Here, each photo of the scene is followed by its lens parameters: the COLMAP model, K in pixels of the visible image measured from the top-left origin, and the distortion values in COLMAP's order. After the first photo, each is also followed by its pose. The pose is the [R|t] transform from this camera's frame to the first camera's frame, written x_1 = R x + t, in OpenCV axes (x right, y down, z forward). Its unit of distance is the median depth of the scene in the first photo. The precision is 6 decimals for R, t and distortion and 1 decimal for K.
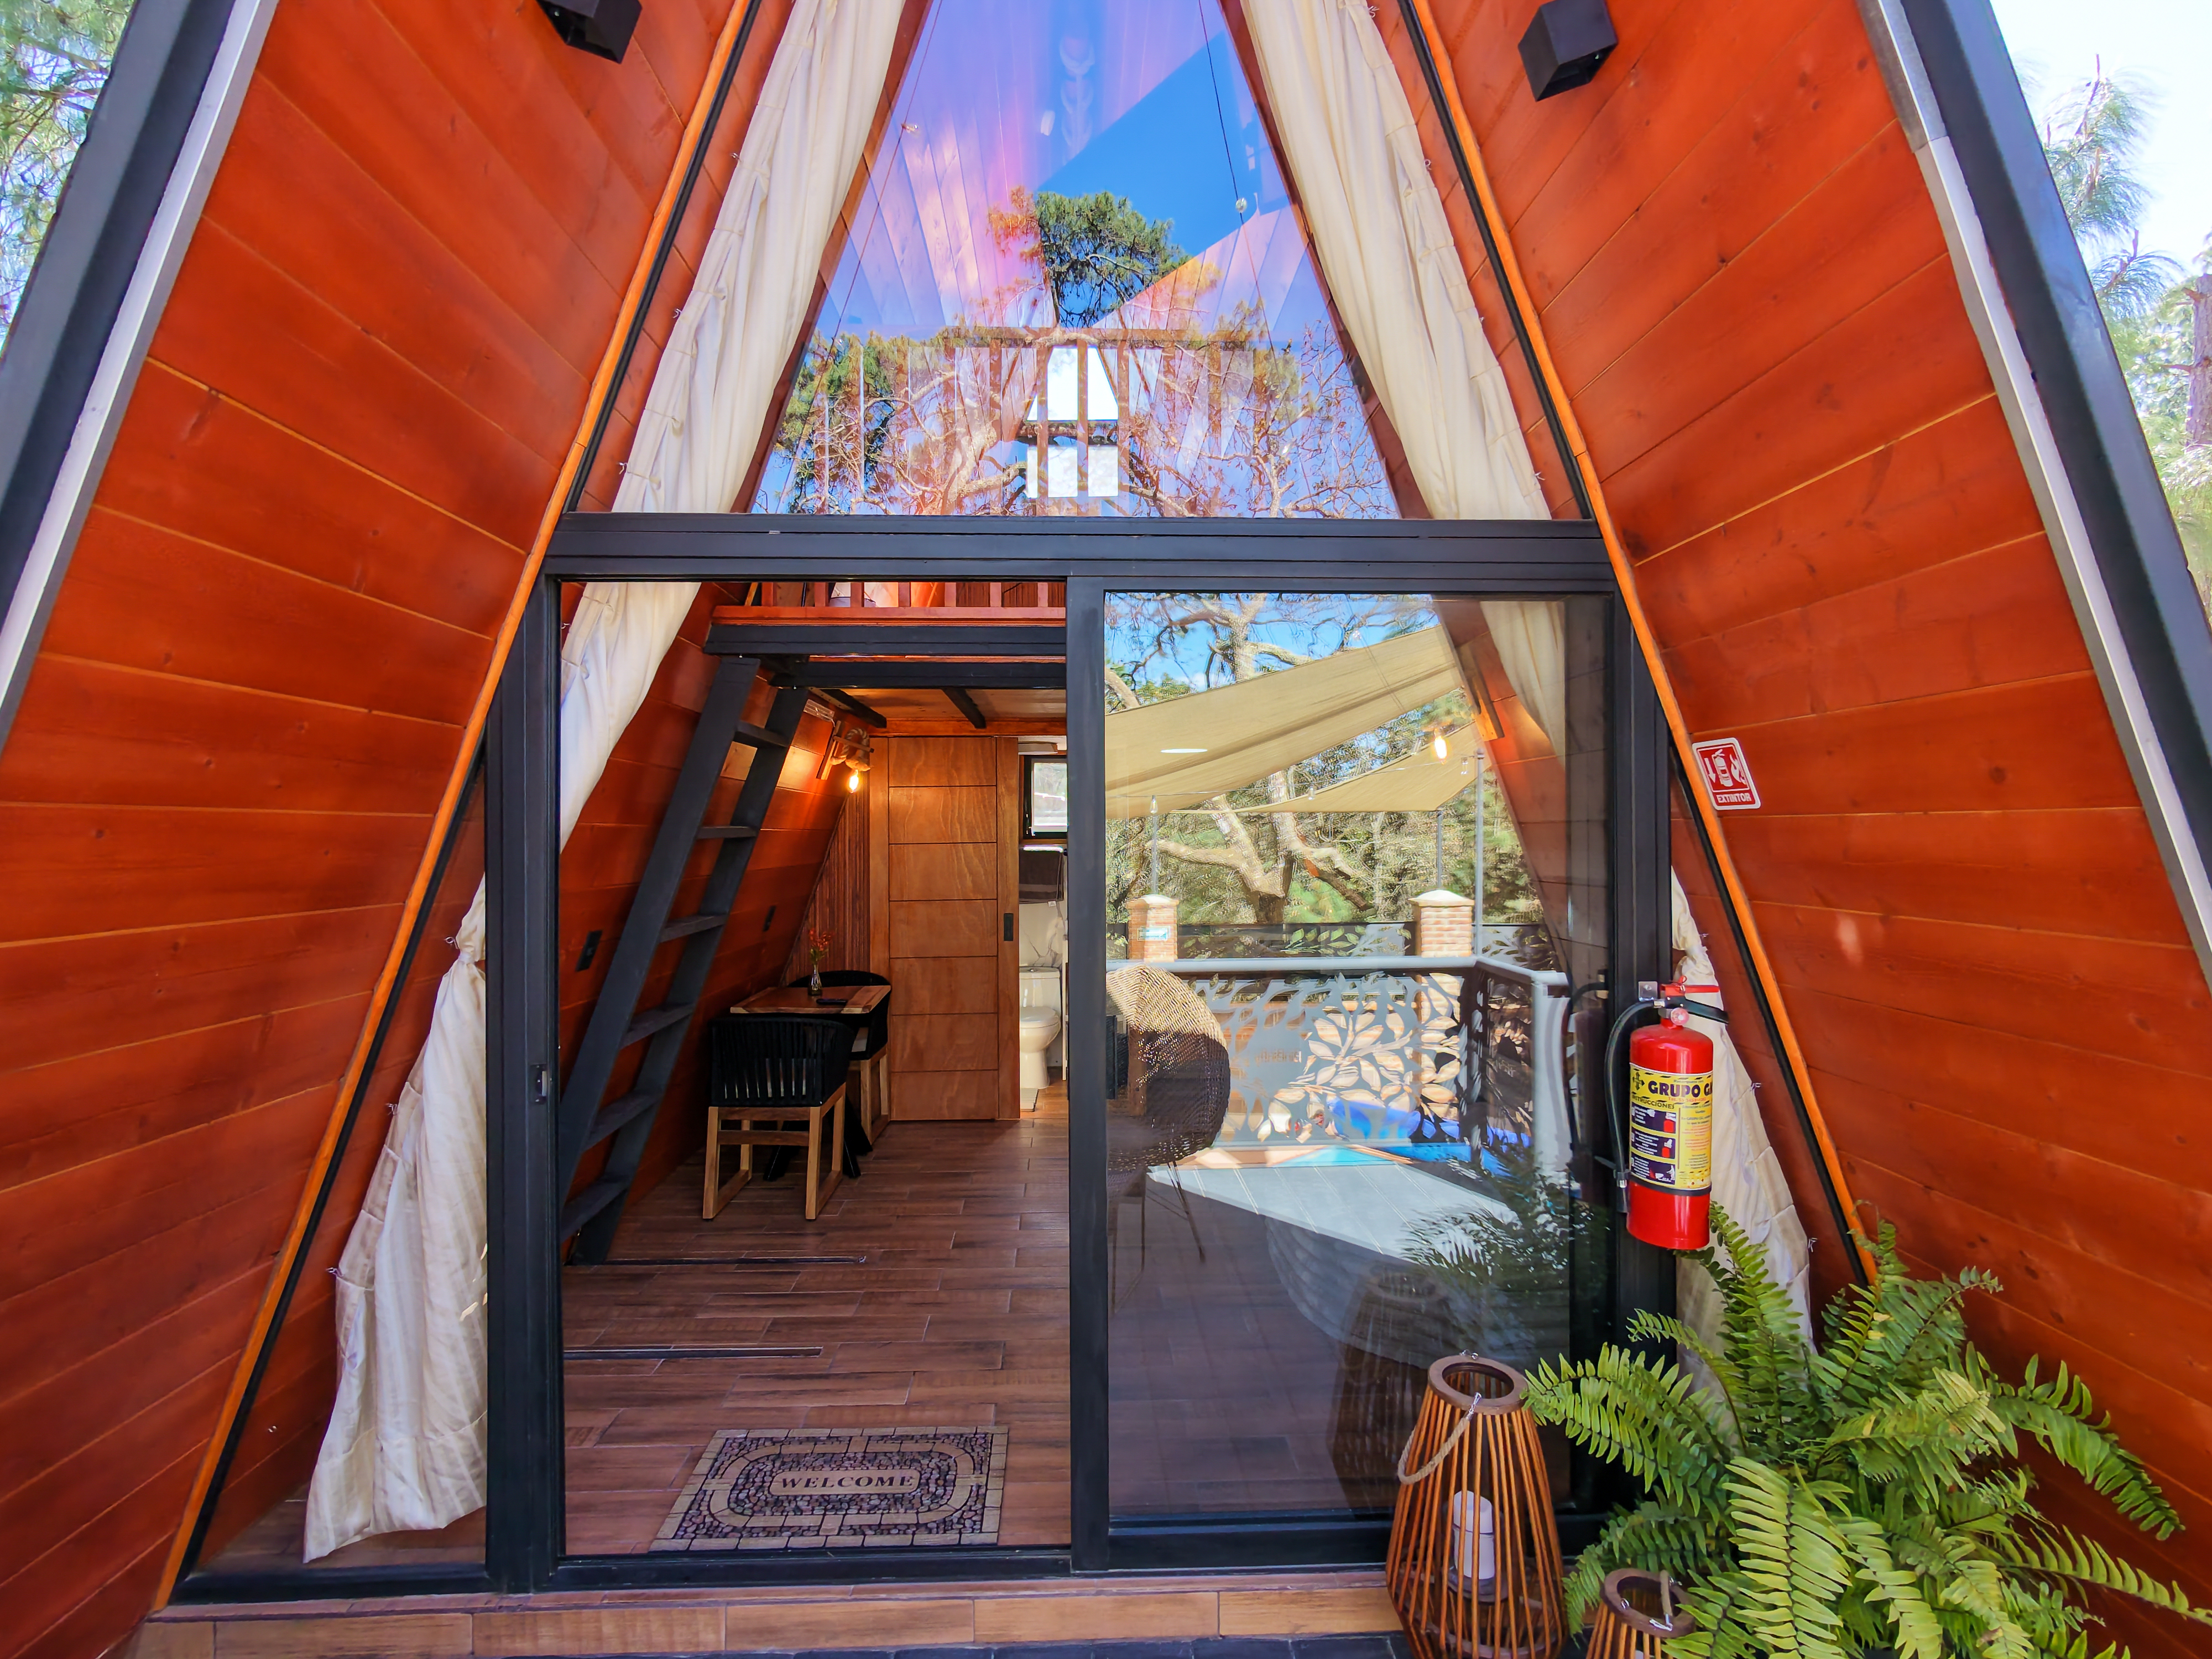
lens RADIAL K [[1044.5, 0, 1106.0], [0, 1044.5, 829.5], [0, 0, 1]] dist [-0.002611, 0.004873]
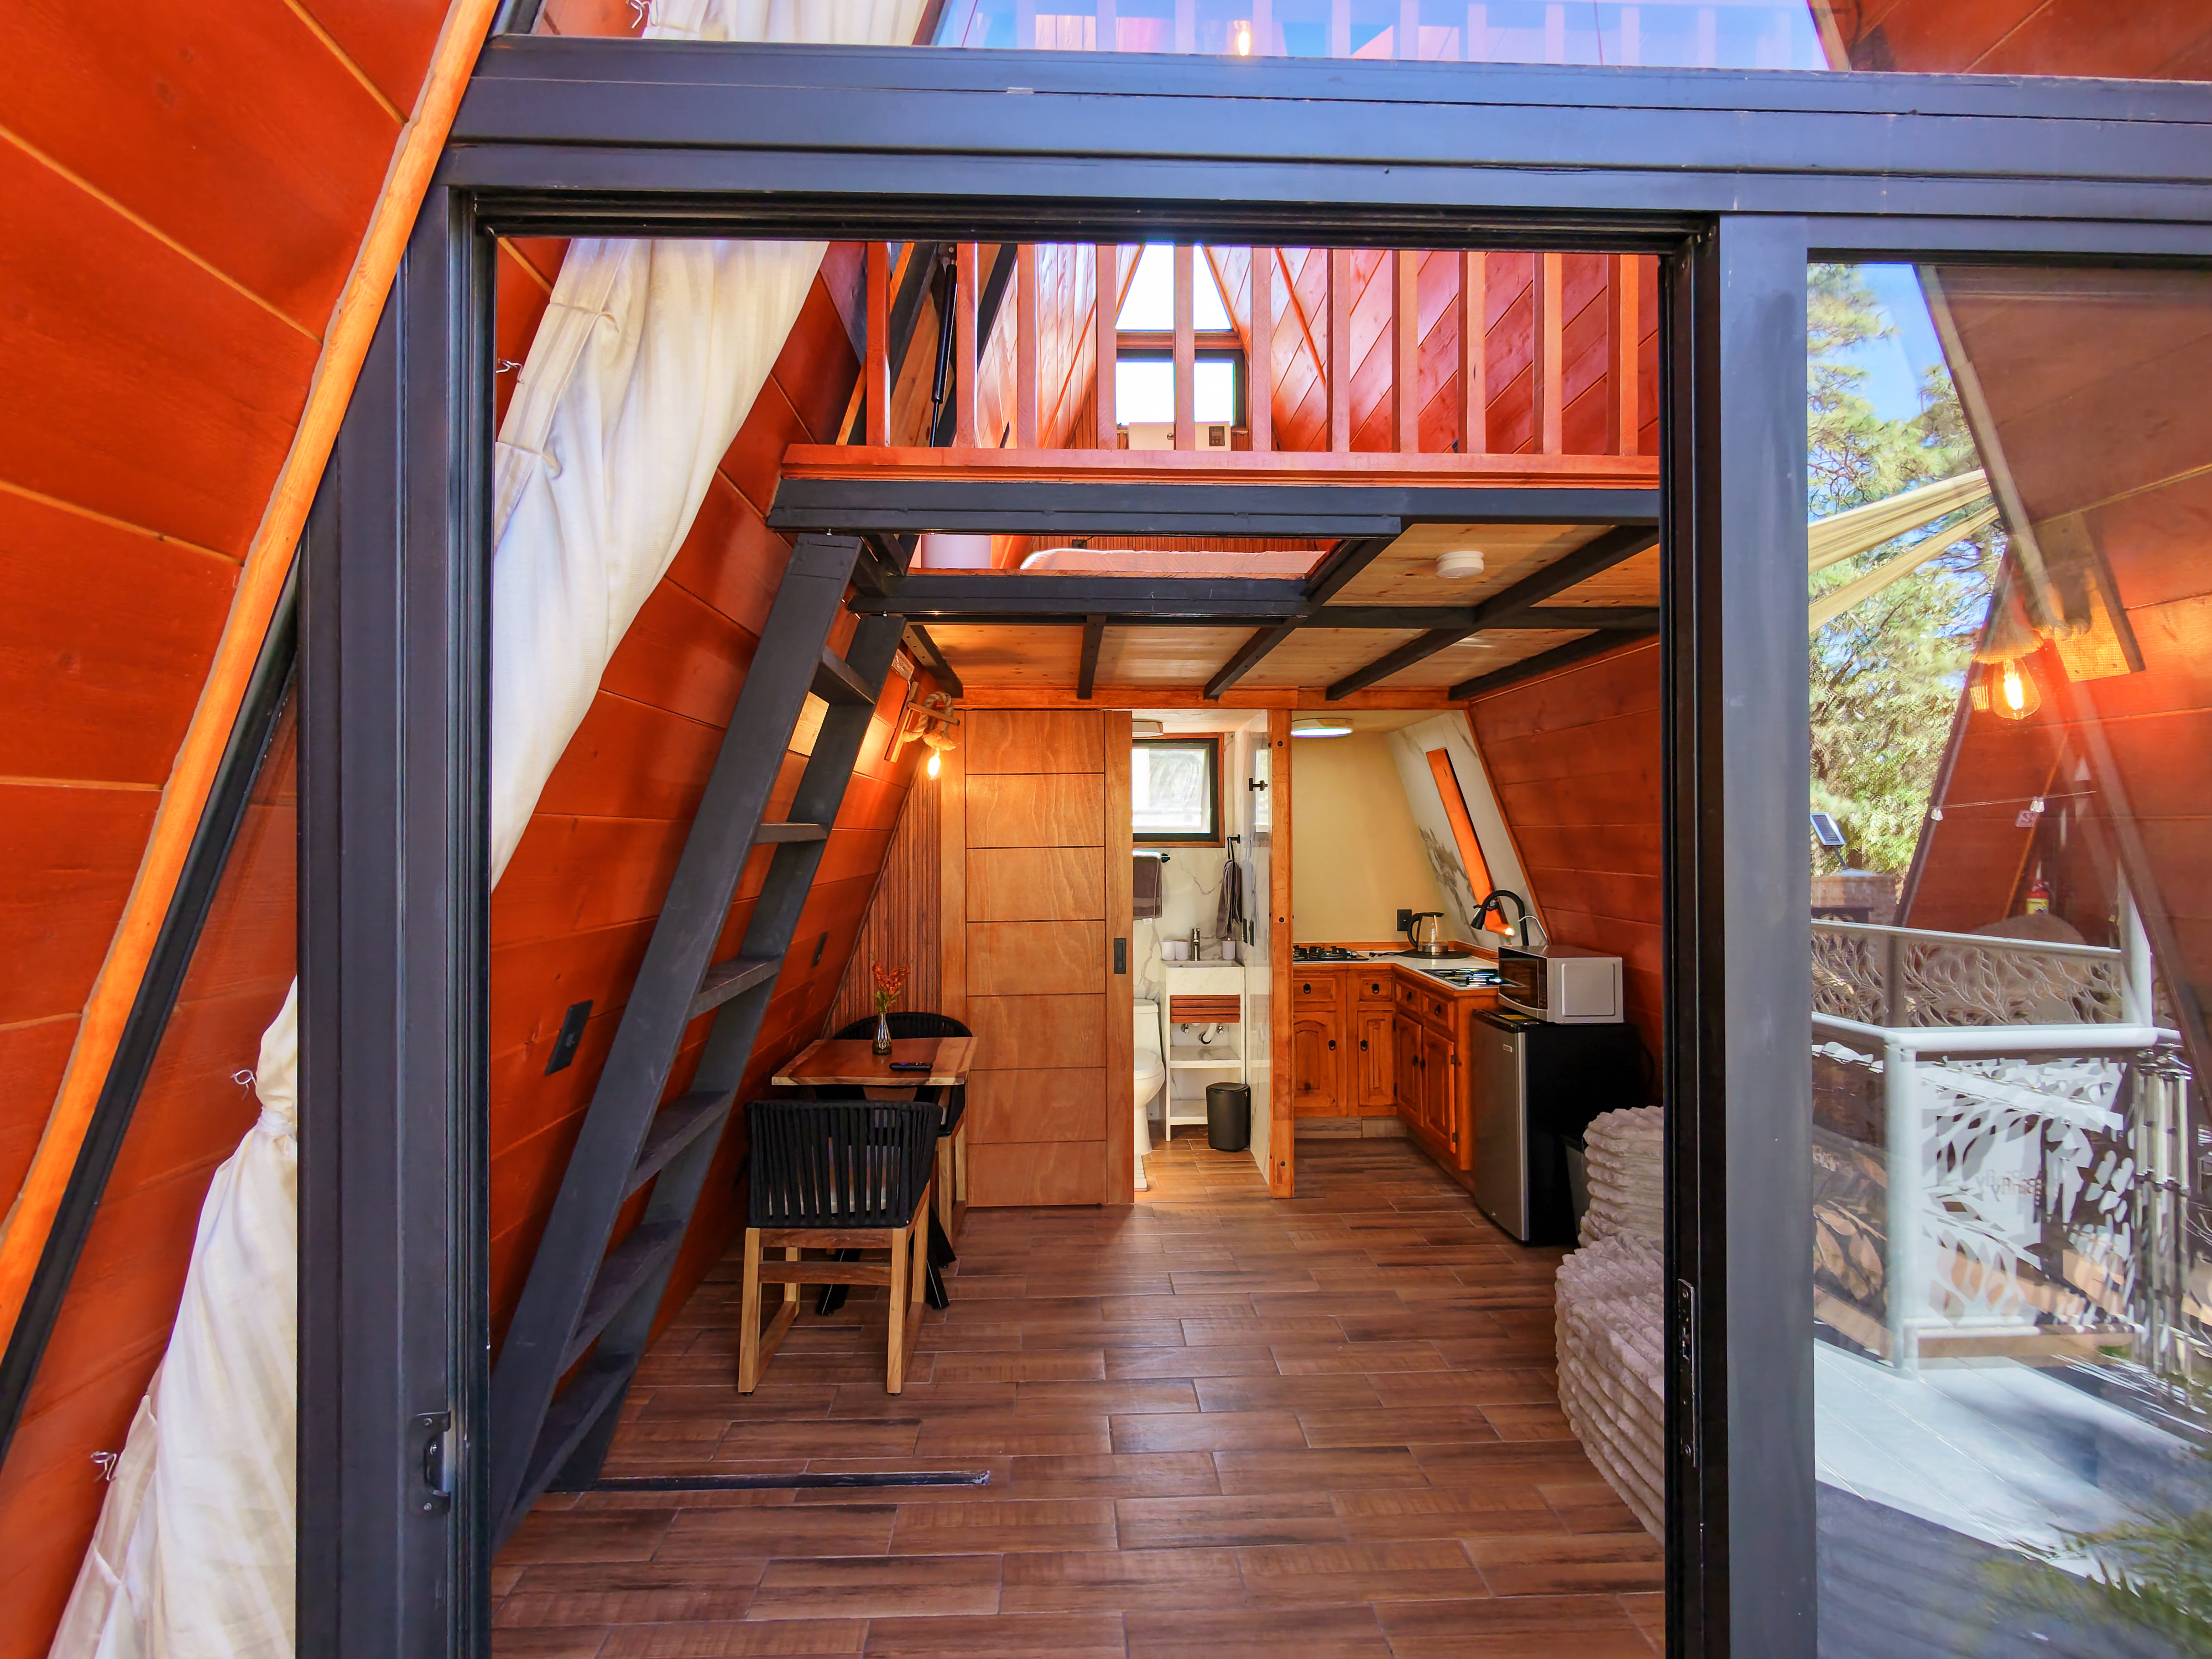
lens RADIAL K [[1044.5, 0, 1106.0], [0, 1044.5, 829.5], [0, 0, 1]] dist [-0.002611, 0.004873]
pose [[0.999972, 0.000557, 0.007528, -0.145068], [-0.000546, 0.999999, -0.001412, 0.001252], [-0.007529, 0.001408, 0.999971, 0.300410]]
